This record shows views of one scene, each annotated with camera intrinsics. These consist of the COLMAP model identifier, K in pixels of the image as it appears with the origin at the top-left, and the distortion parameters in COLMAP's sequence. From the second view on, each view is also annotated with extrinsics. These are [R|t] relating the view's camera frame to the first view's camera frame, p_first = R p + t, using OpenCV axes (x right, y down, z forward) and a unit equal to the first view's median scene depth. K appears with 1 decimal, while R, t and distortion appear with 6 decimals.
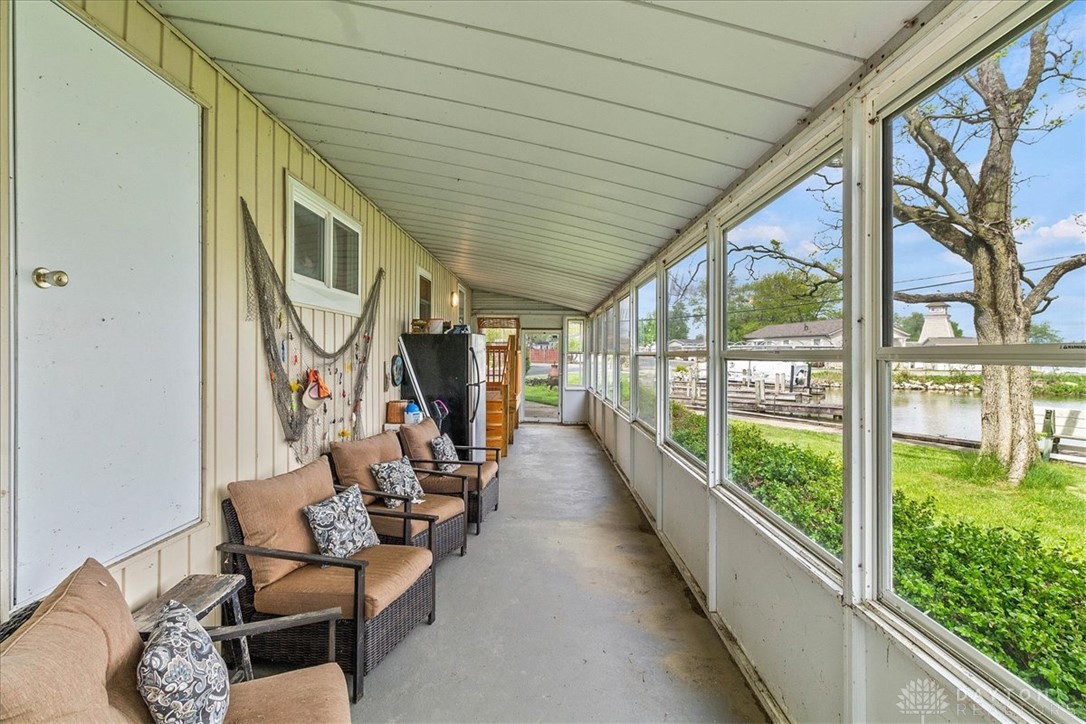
lens RADIAL K [[506.8, 0, 542.1], [0, 506.8, 349.6], [0, 0, 1]] dist [0.000956, -0.000190]
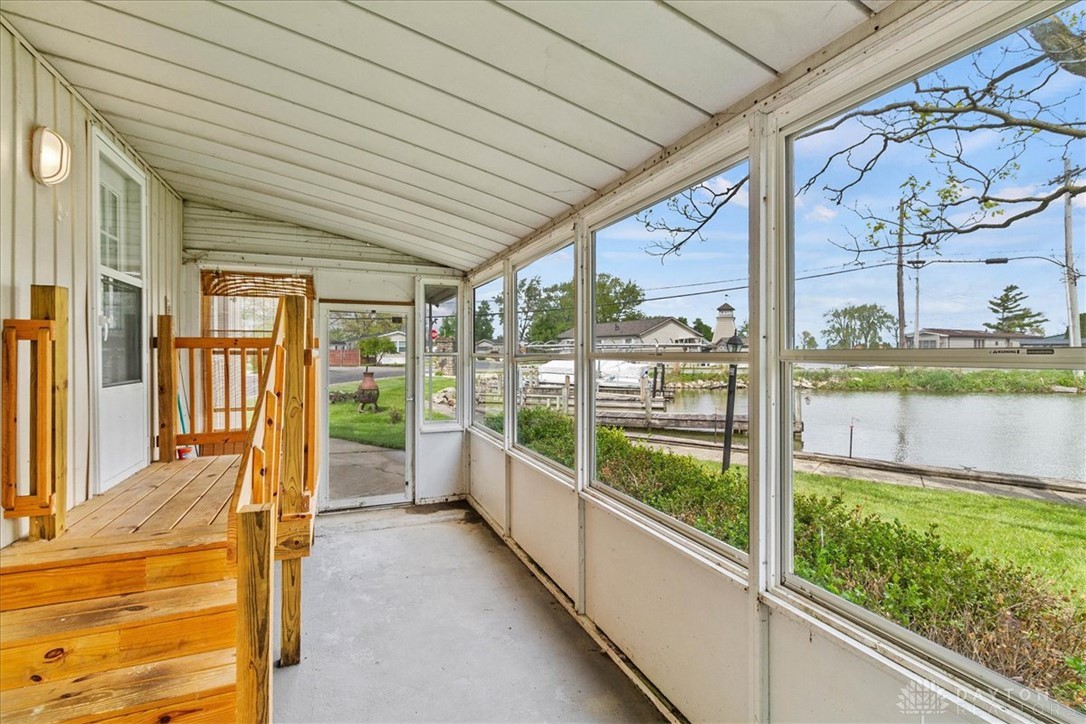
lens RADIAL K [[506.8, 0, 542.1], [0, 506.8, 349.6], [0, 0, 1]] dist [0.000956, -0.000190]
pose [[0.925288, -0.002992, 0.379254, -0.028065], [0.003151, 0.999995, 0.000203, 0.001820], [-0.379253, 0.001007, 0.925293, 0.515040]]
